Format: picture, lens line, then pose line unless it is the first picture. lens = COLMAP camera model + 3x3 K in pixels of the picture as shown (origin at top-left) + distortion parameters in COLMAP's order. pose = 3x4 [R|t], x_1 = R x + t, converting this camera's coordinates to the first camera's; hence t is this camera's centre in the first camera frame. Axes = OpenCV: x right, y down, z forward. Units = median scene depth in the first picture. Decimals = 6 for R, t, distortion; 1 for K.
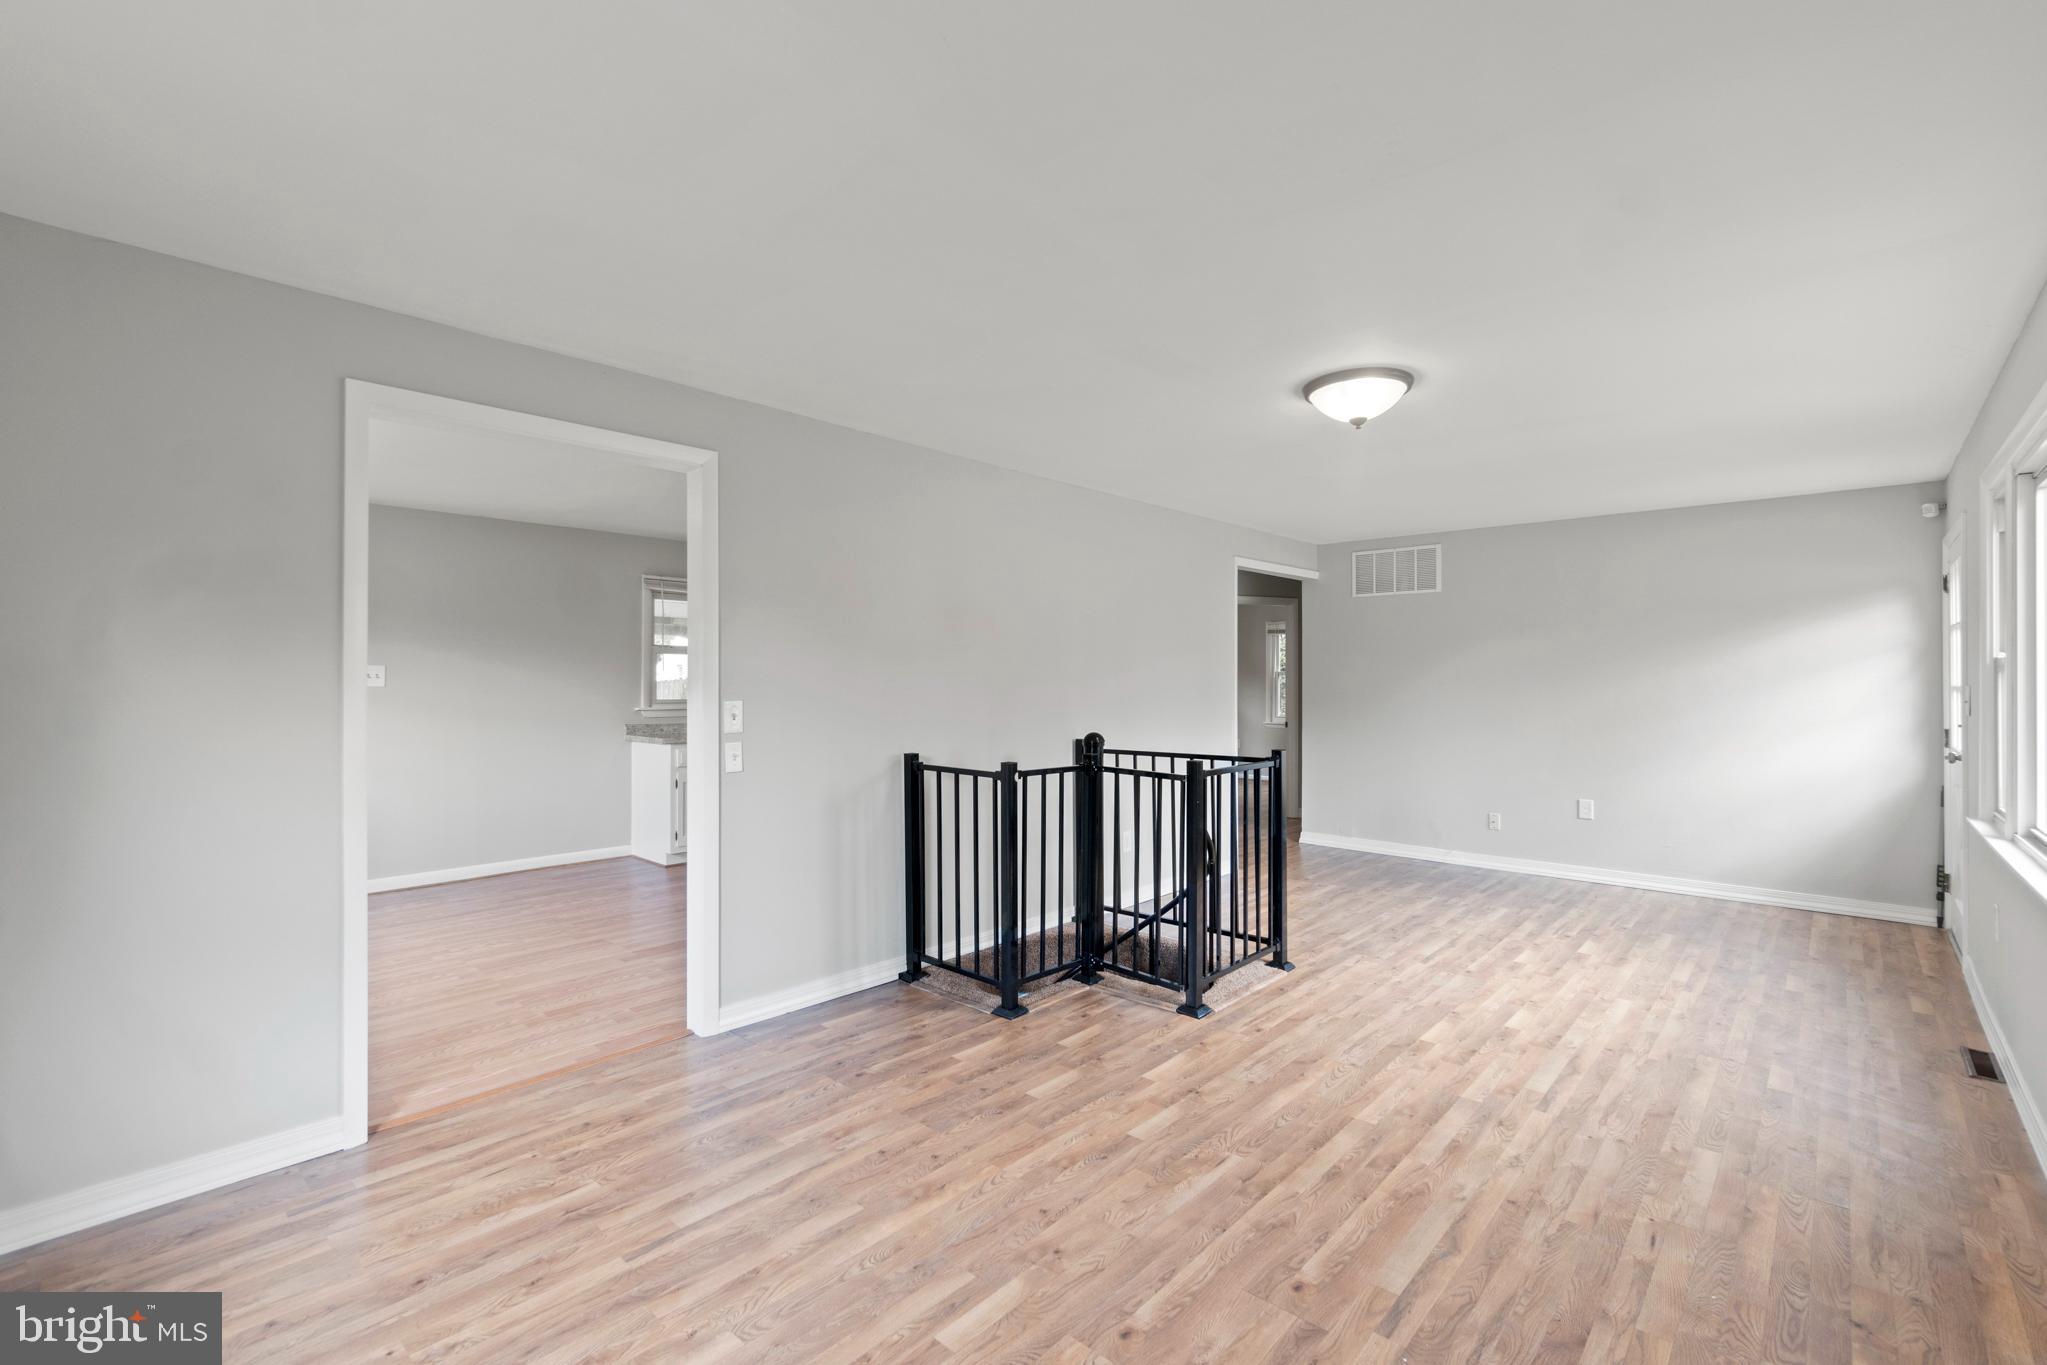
lens RADIAL K [[895.3, 0, 1027.7], [0, 895.3, 673.3], [0, 0, 1]] dist [-0.005425, 0.001237]
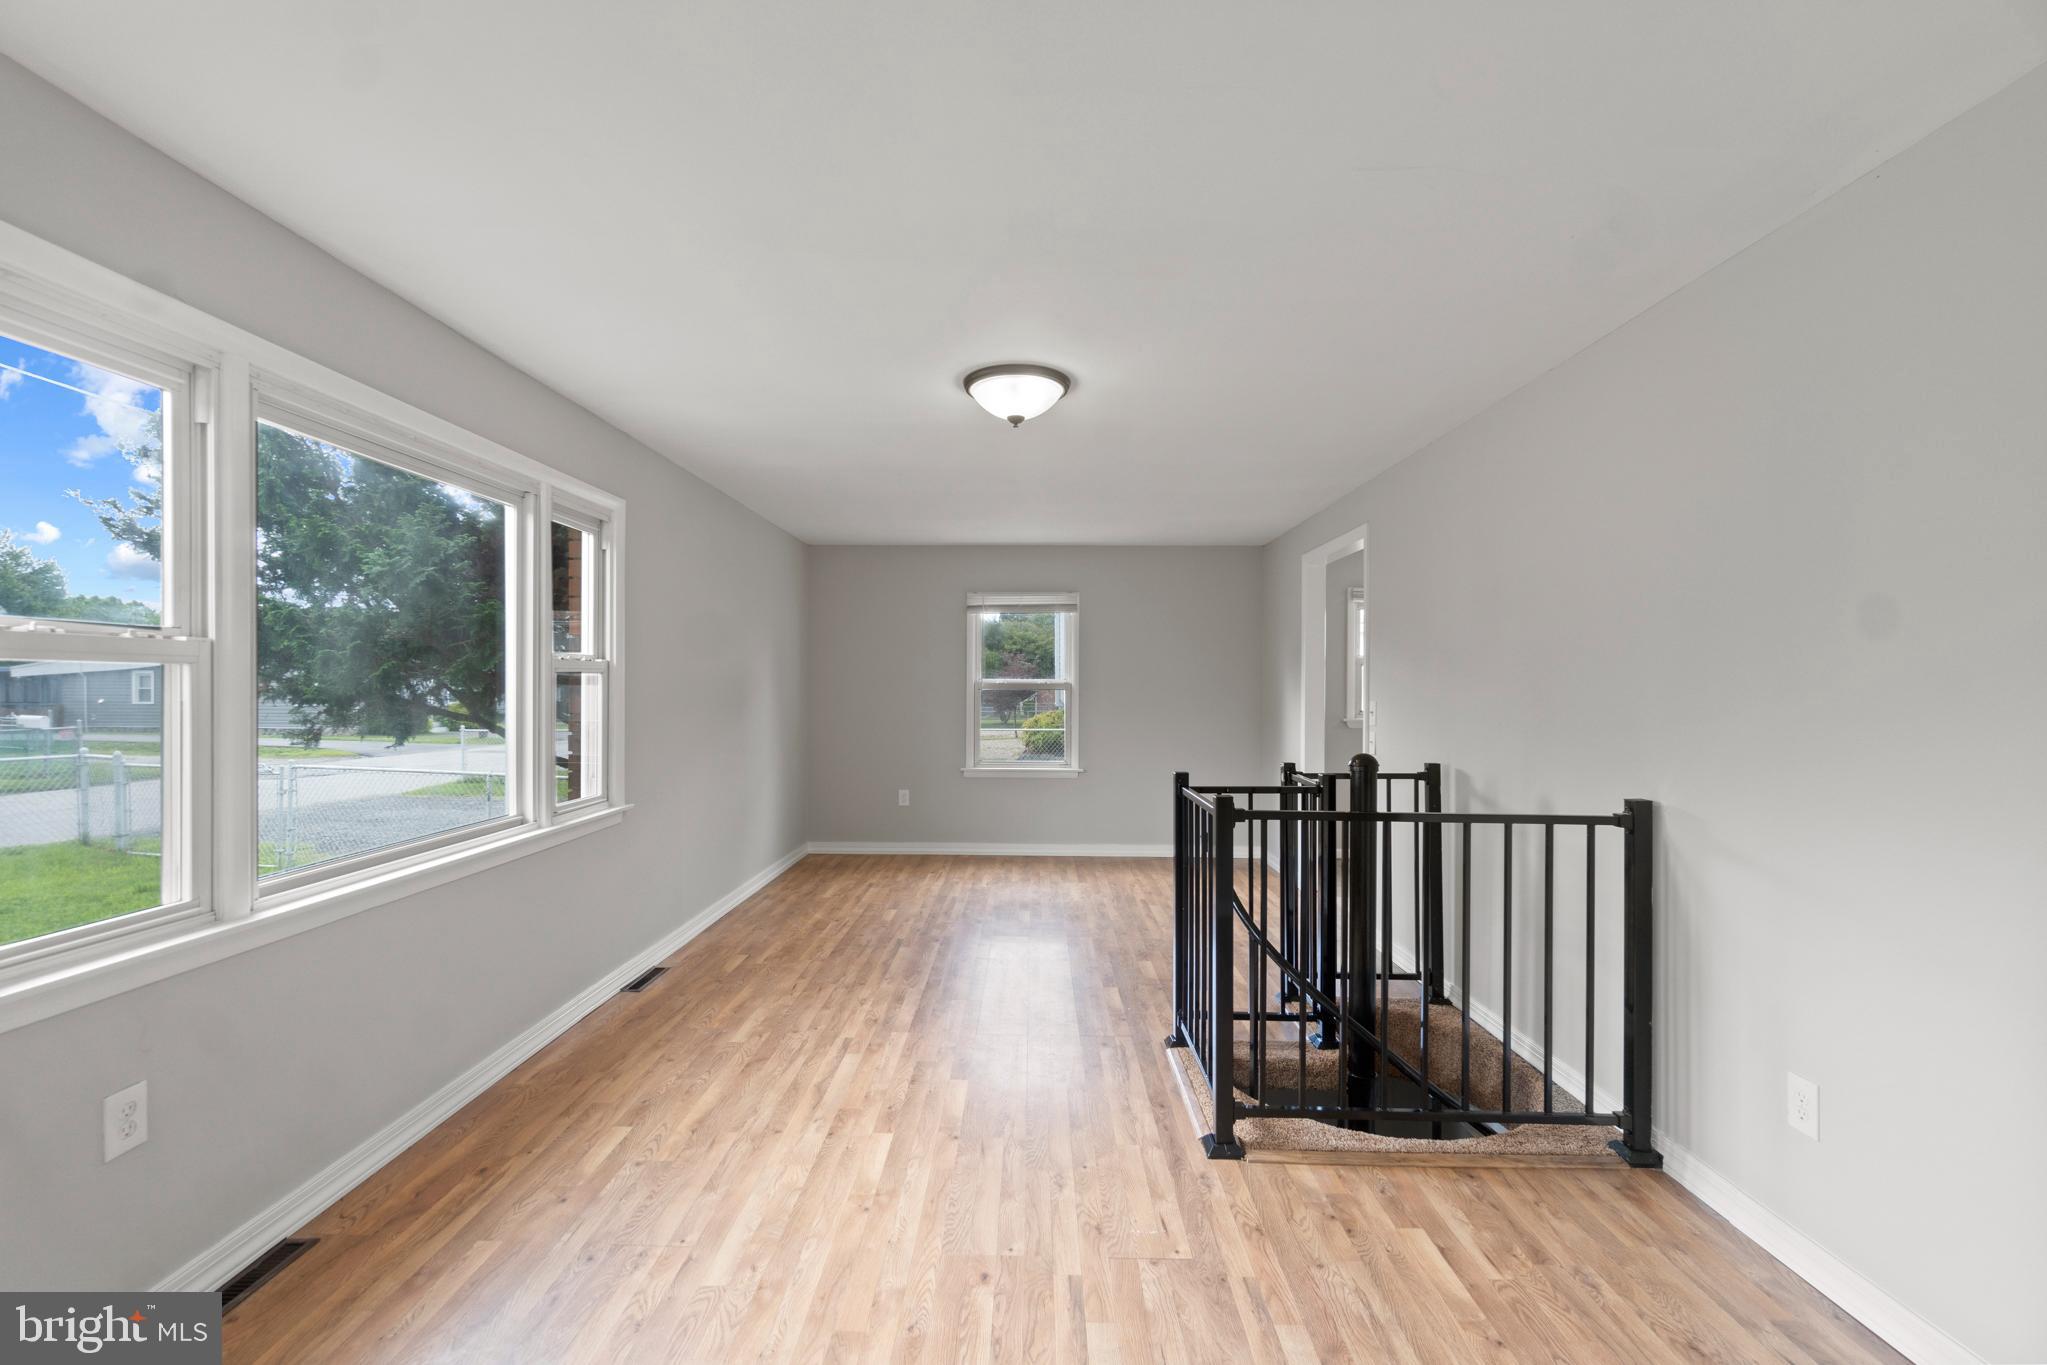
lens RADIAL K [[895.3, 0, 1009.5], [0, 895.3, 687.0], [0, 0, 1]] dist [-0.005425, 0.001237]
pose [[-0.760933, -0.002772, -0.648825, 0.947011], [0.002578, 0.999970, -0.007295, 0.015442], [0.648826, -0.007224, -0.760903, 1.635352]]
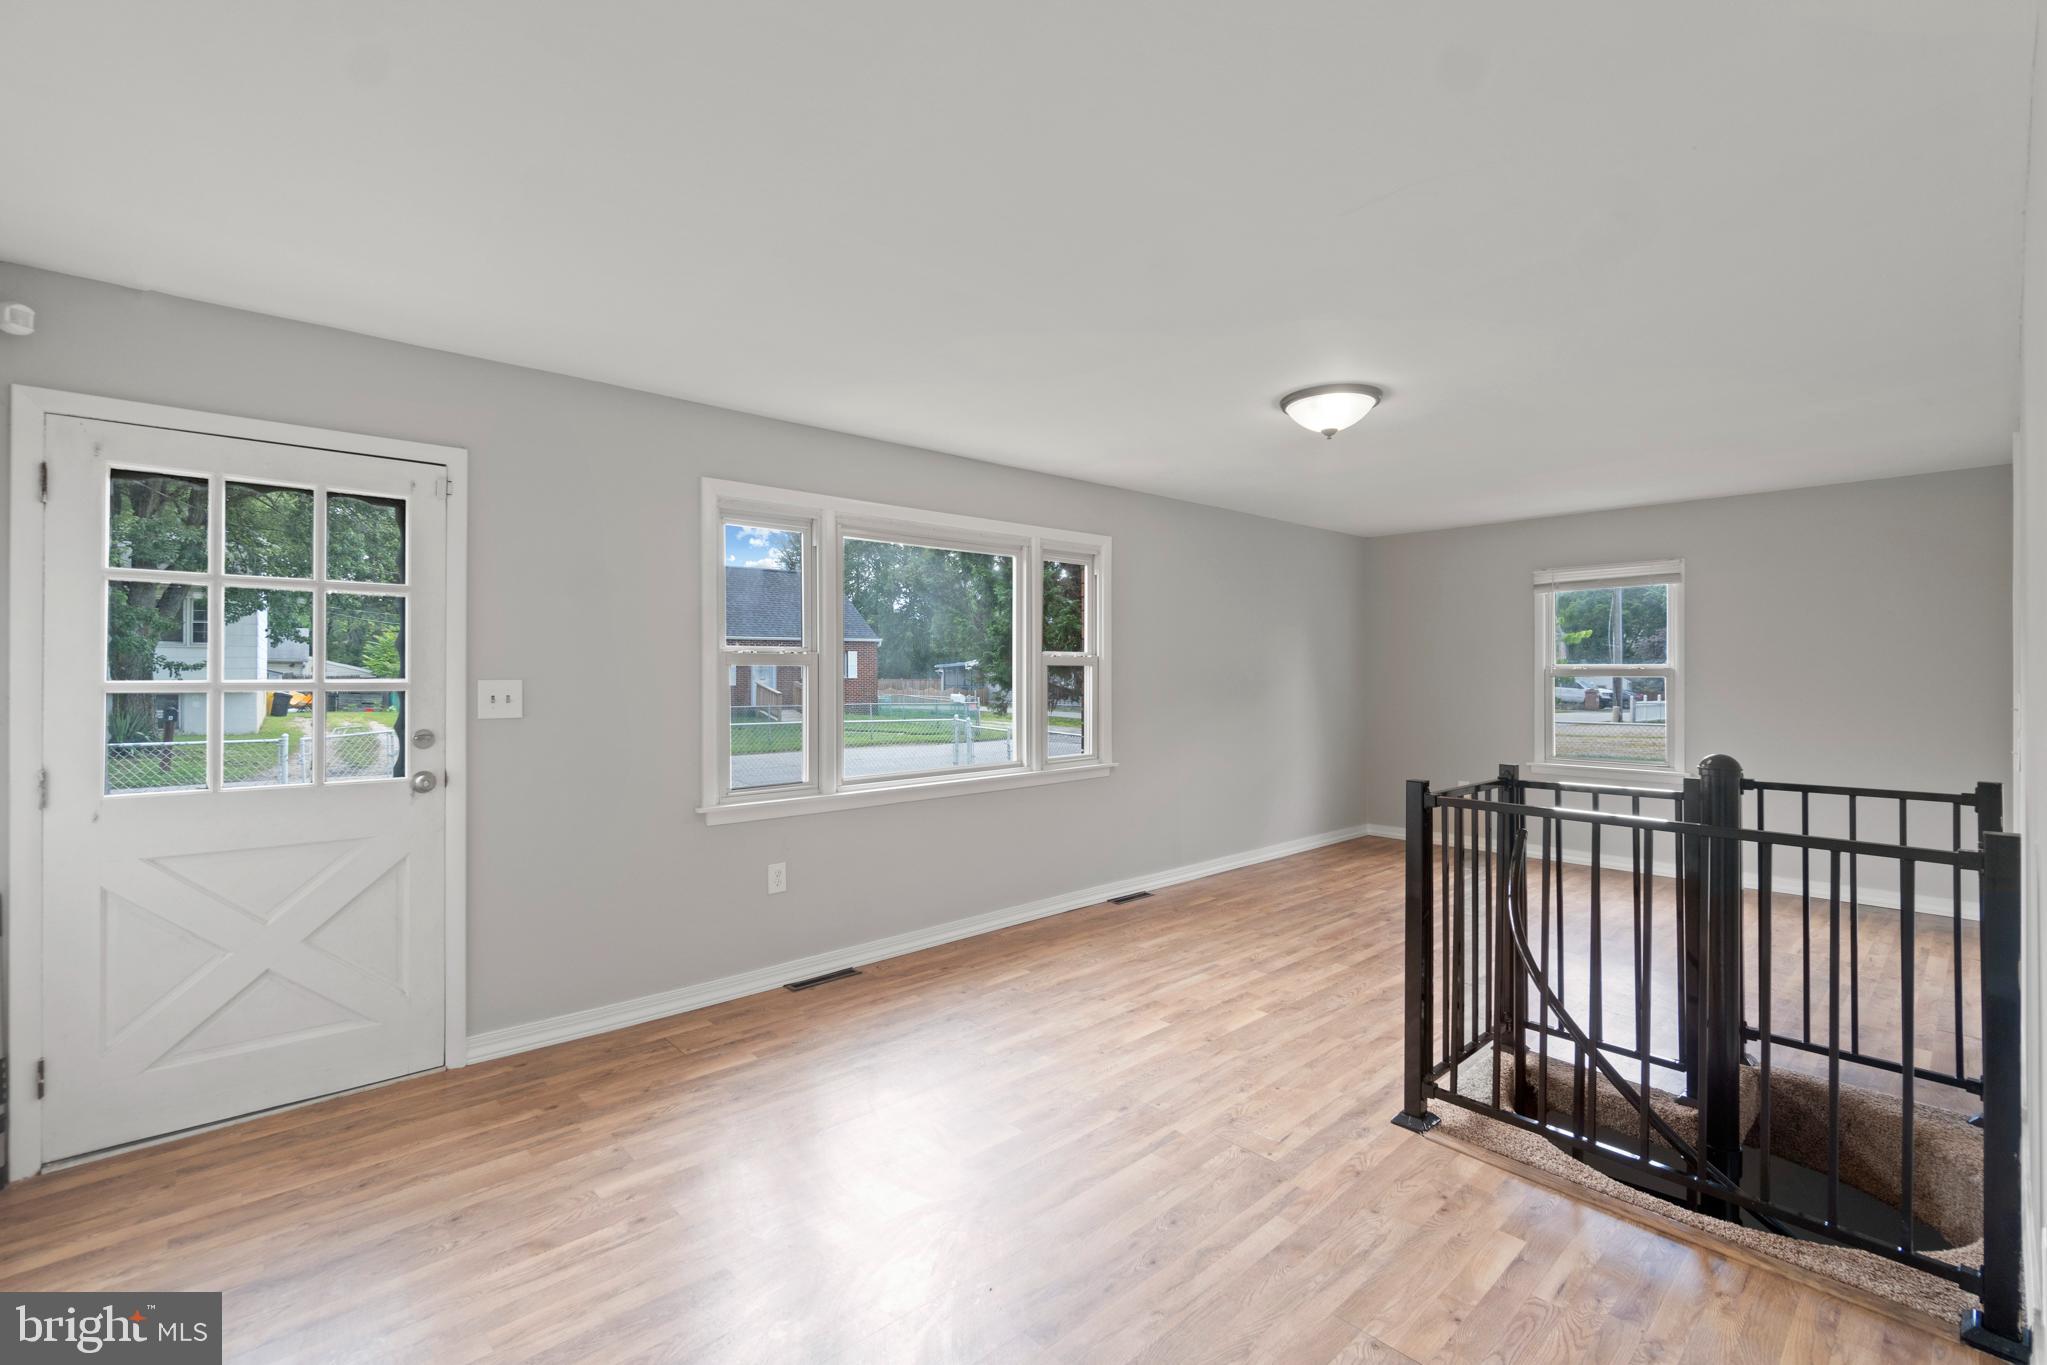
lens RADIAL K [[895.3, 0, 1008.8], [0, 895.3, 665.9], [0, 0, 1]] dist [-0.005425, 0.001237]
pose [[-0.993915, 0.002031, 0.110130, 0.594613], [0.000092, 0.999845, -0.017613, 0.015653], [-0.110149, -0.017495, -0.993761, 1.987423]]
